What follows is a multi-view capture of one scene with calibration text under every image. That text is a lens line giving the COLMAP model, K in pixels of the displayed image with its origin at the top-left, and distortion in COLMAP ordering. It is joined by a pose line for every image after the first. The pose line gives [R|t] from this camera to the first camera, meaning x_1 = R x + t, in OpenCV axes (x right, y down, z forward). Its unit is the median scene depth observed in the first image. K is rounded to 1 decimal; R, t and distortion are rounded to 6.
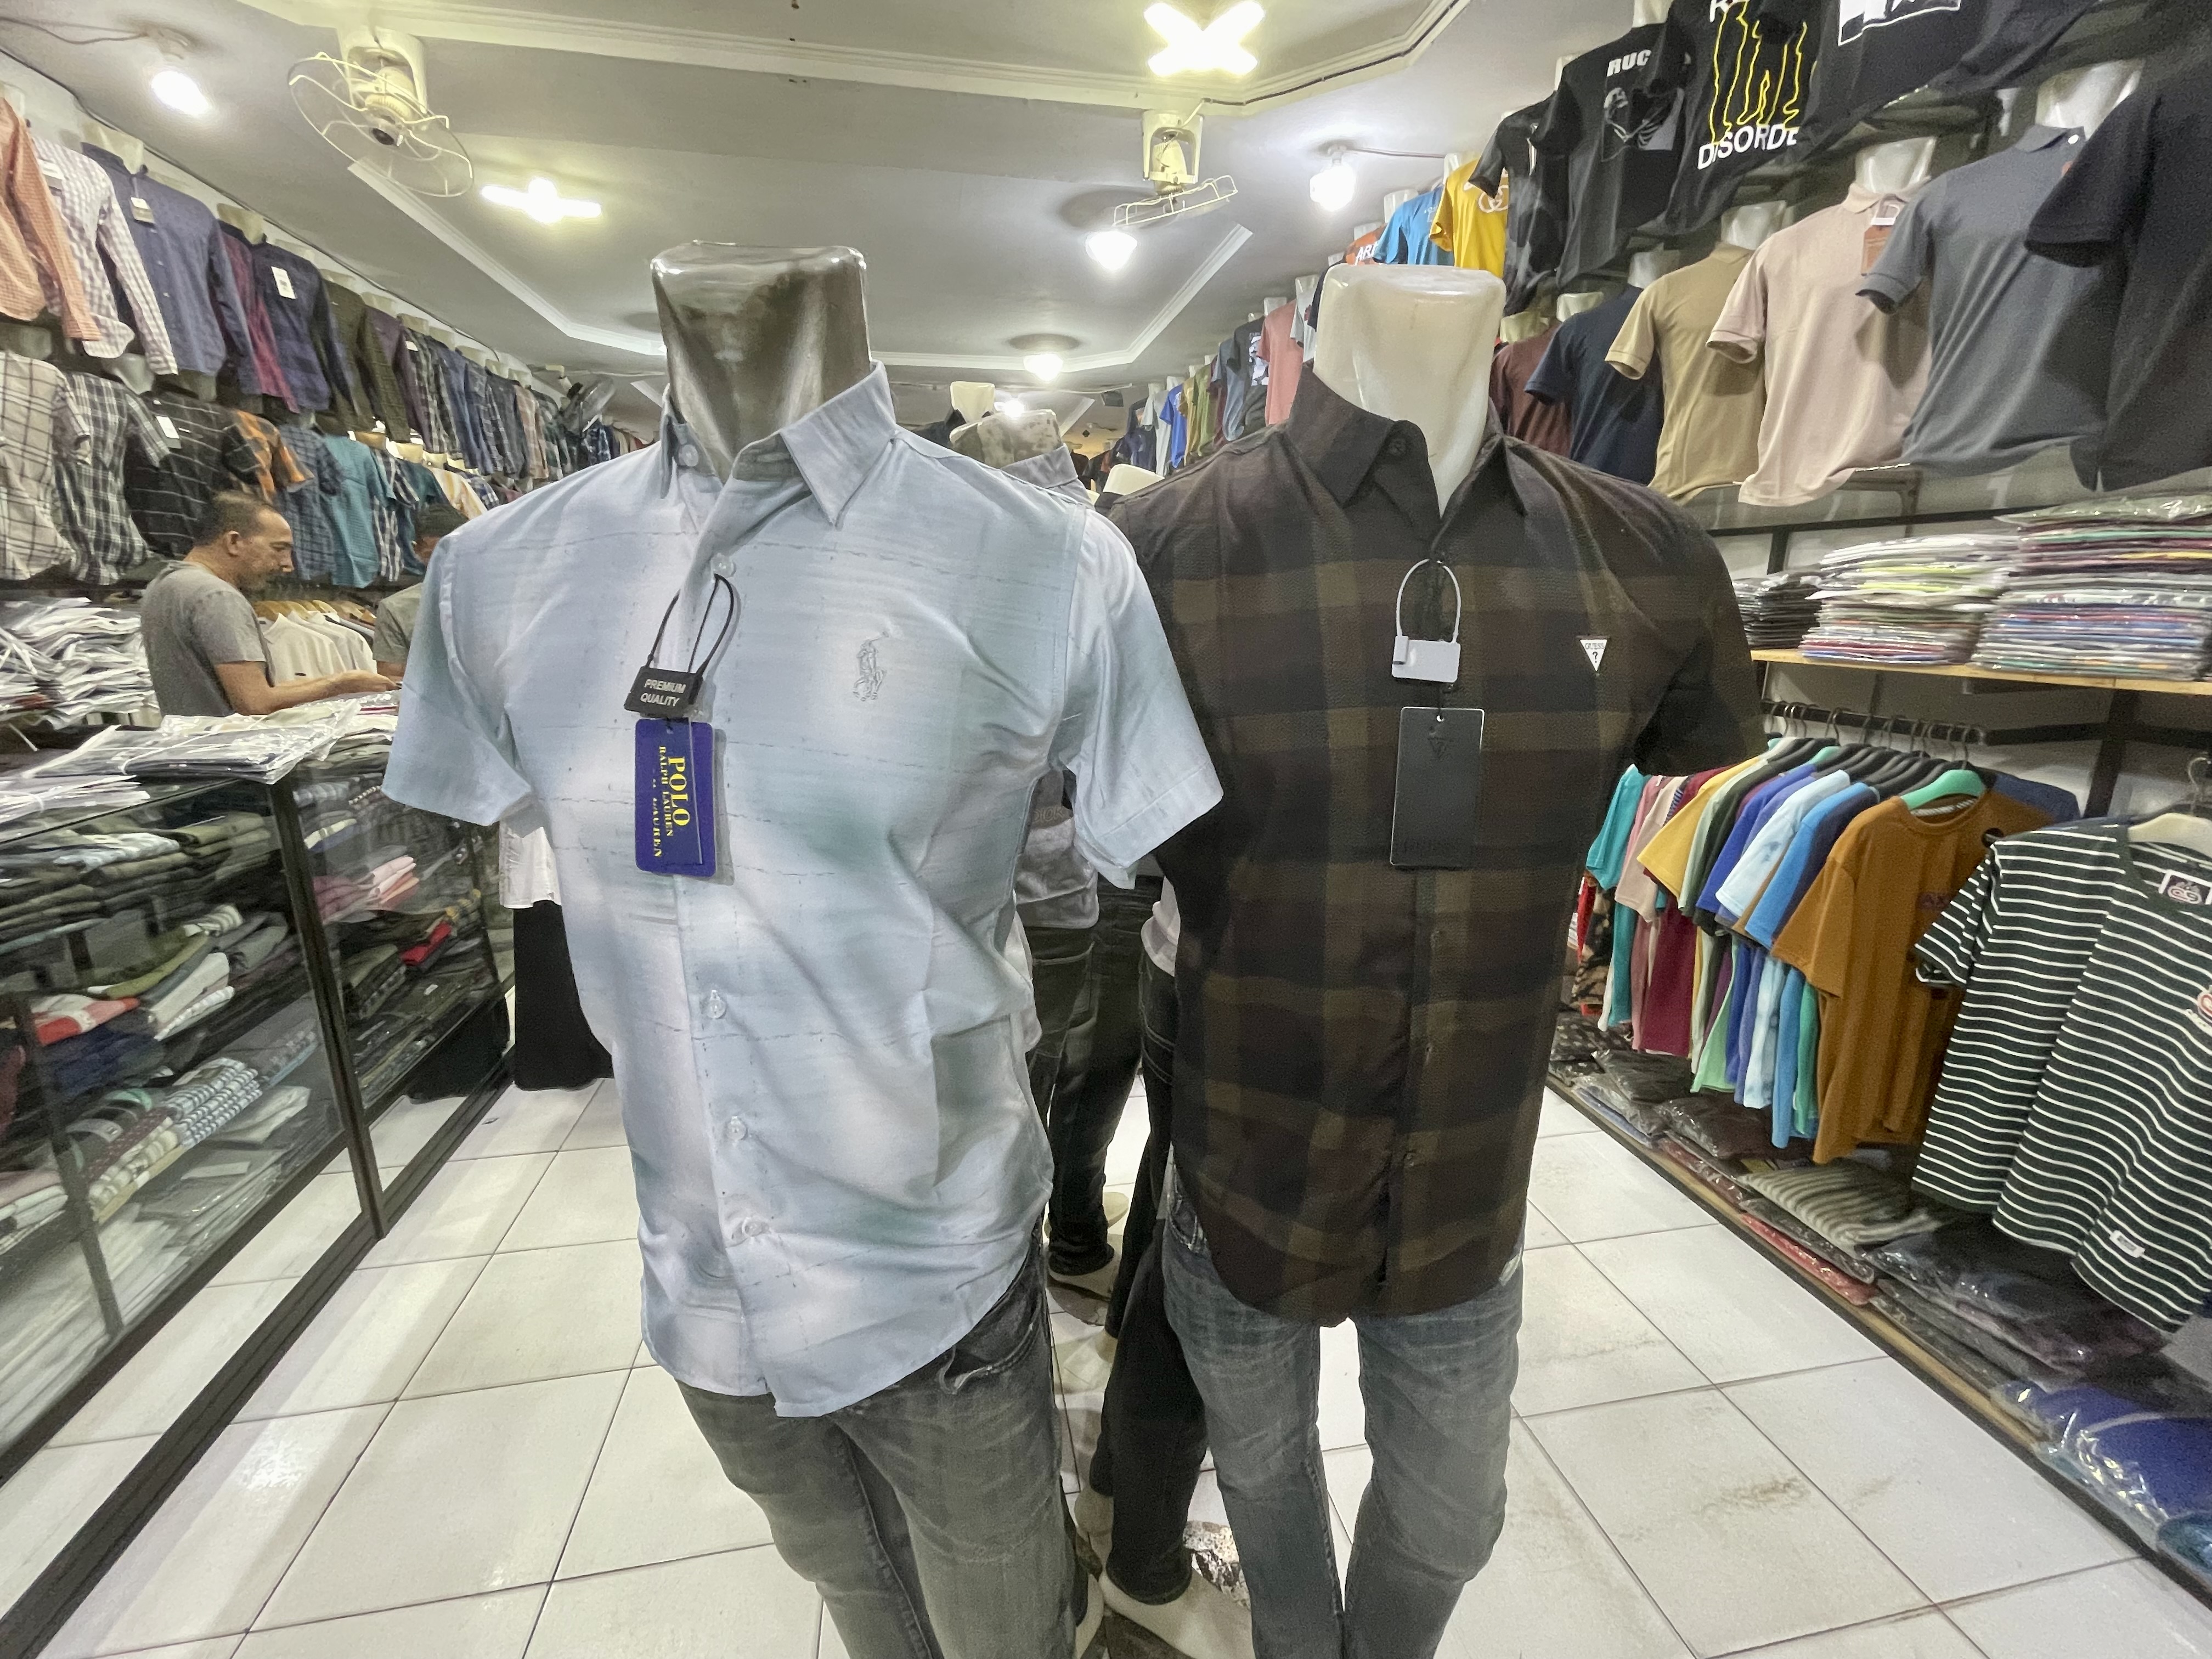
lens RADIAL K [[931.5, 0, 1099.7], [0, 931.5, 825.3], [0, 0, 1]] dist [-0.003470, -0.000007]
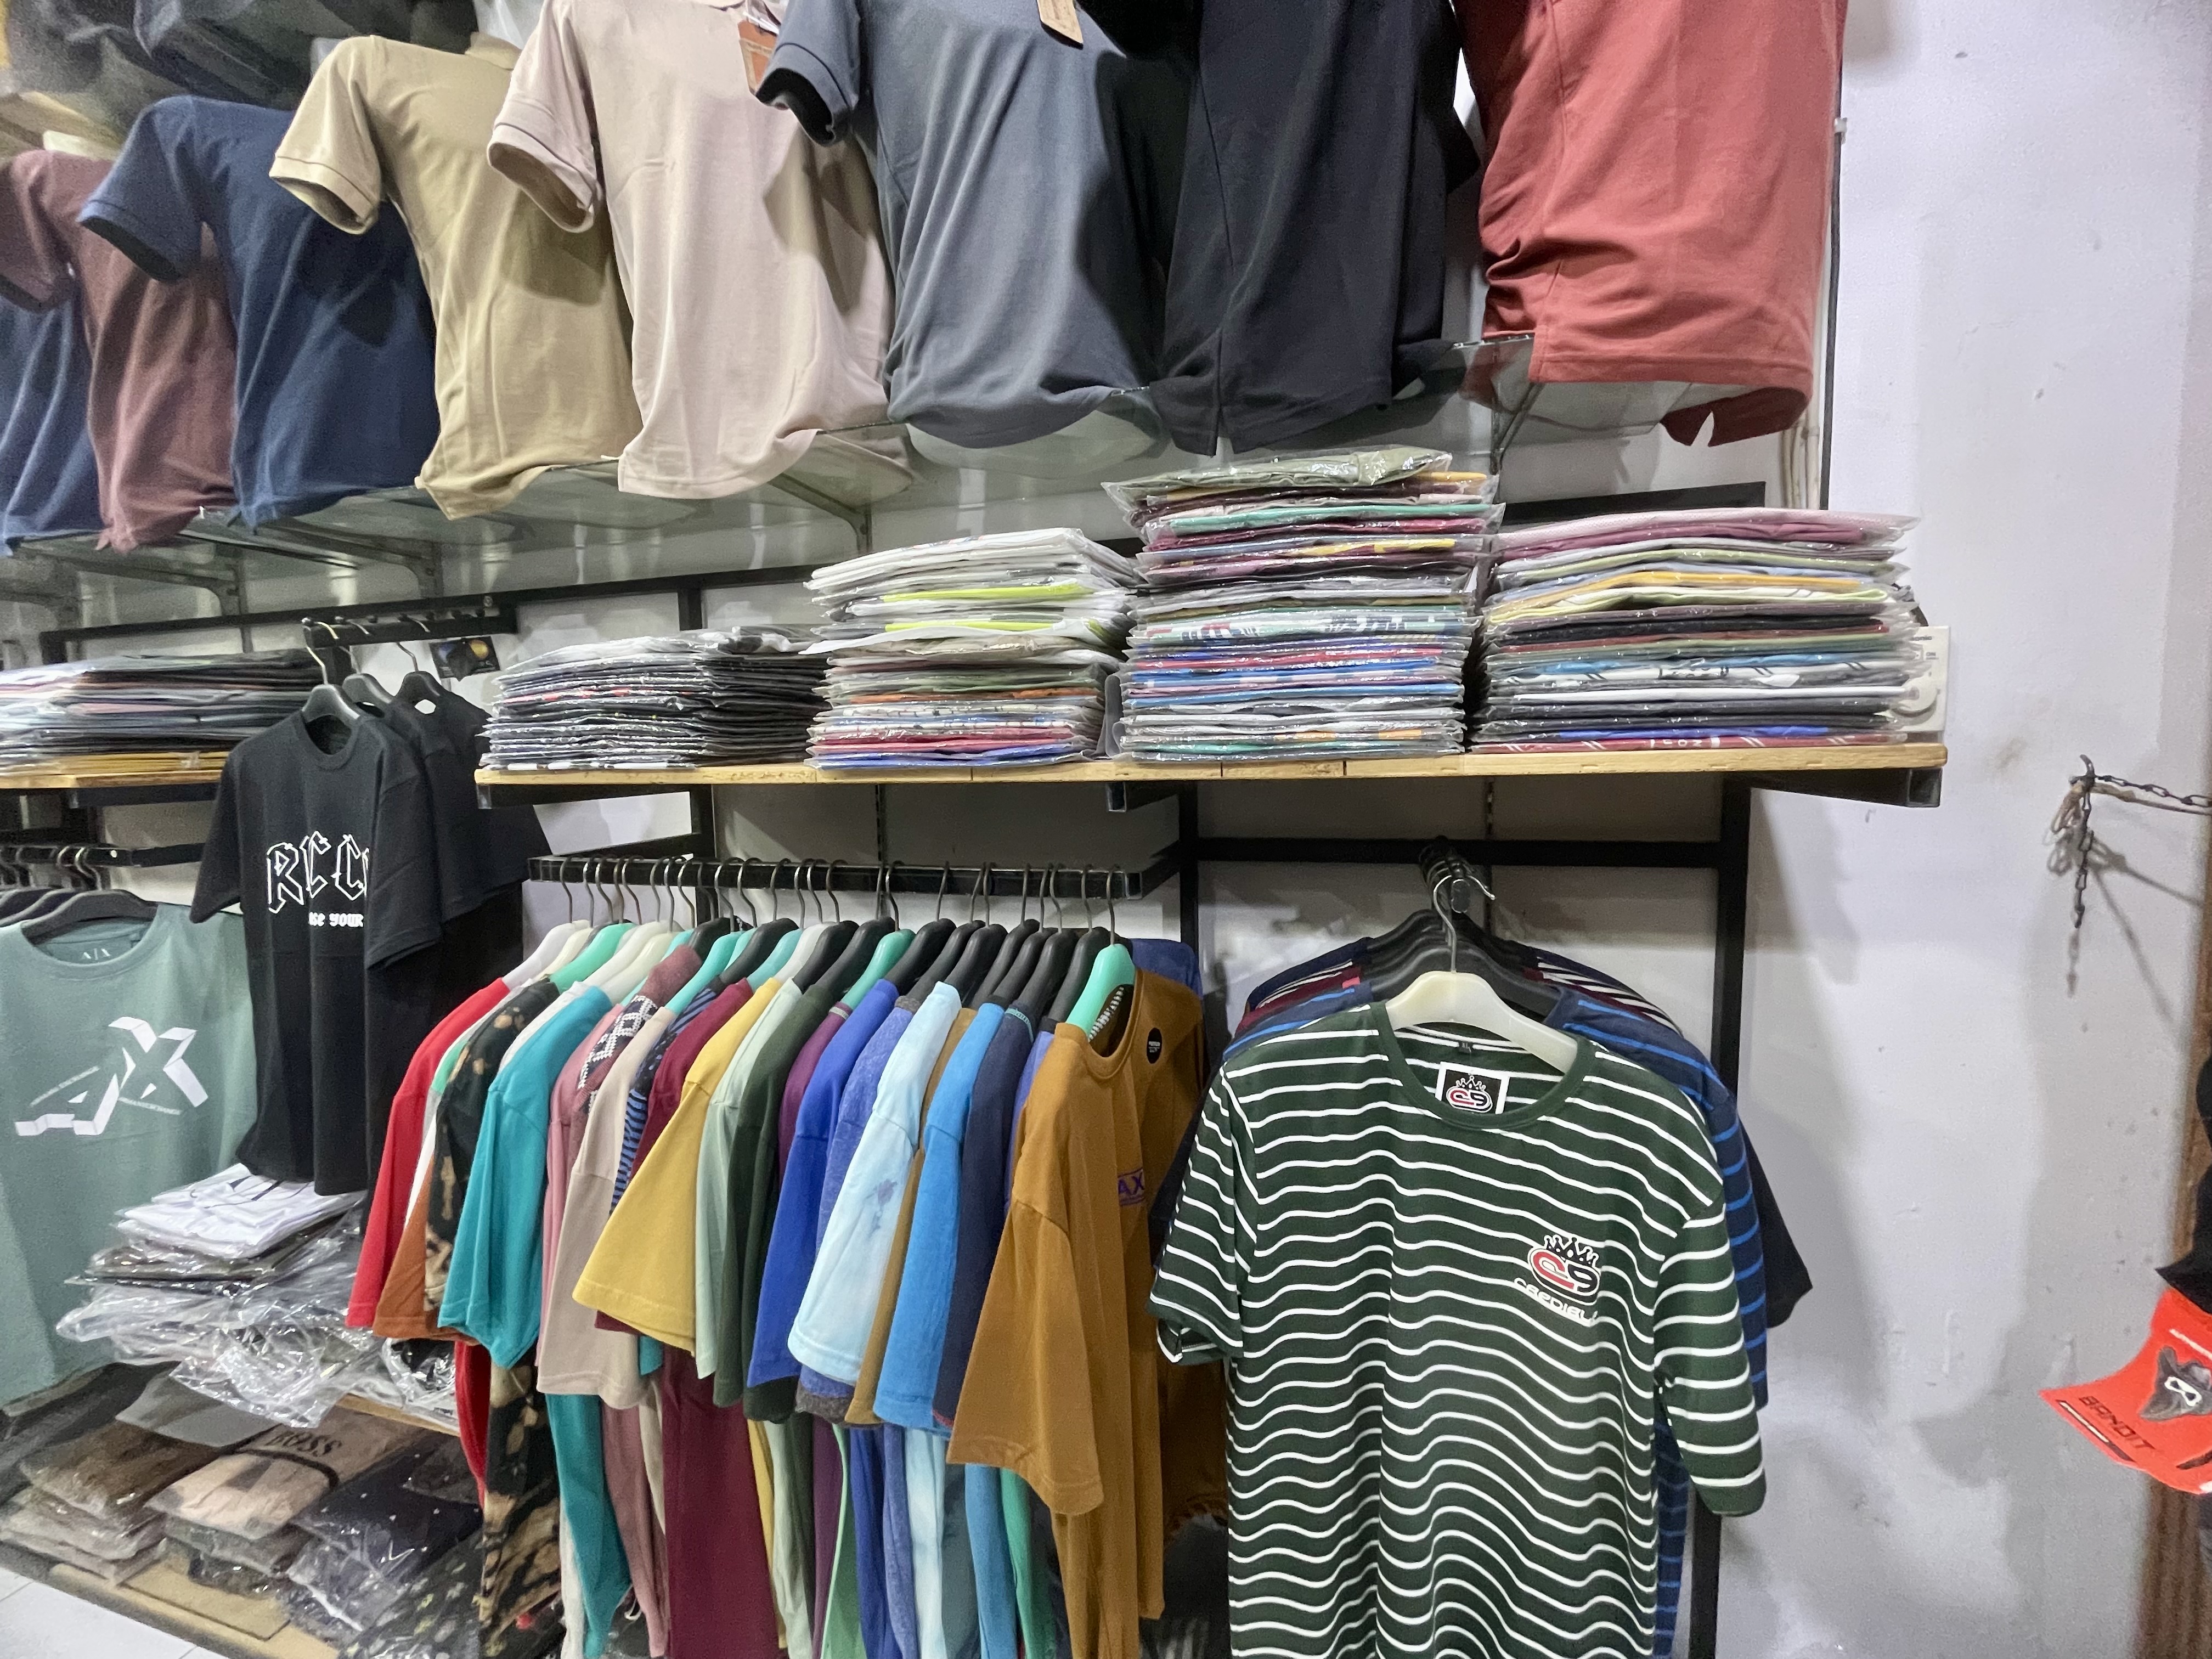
lens RADIAL K [[911.4, 0, 1107.1], [0, 911.4, 825.8], [0, 0, 1]] dist [0.000047, -0.000366]
pose [[0.458626, -0.077892, 0.885209, 0.373532], [0.231780, 0.972155, -0.034543, -0.093814], [-0.857869, 0.221016, 0.463910, 0.613494]]
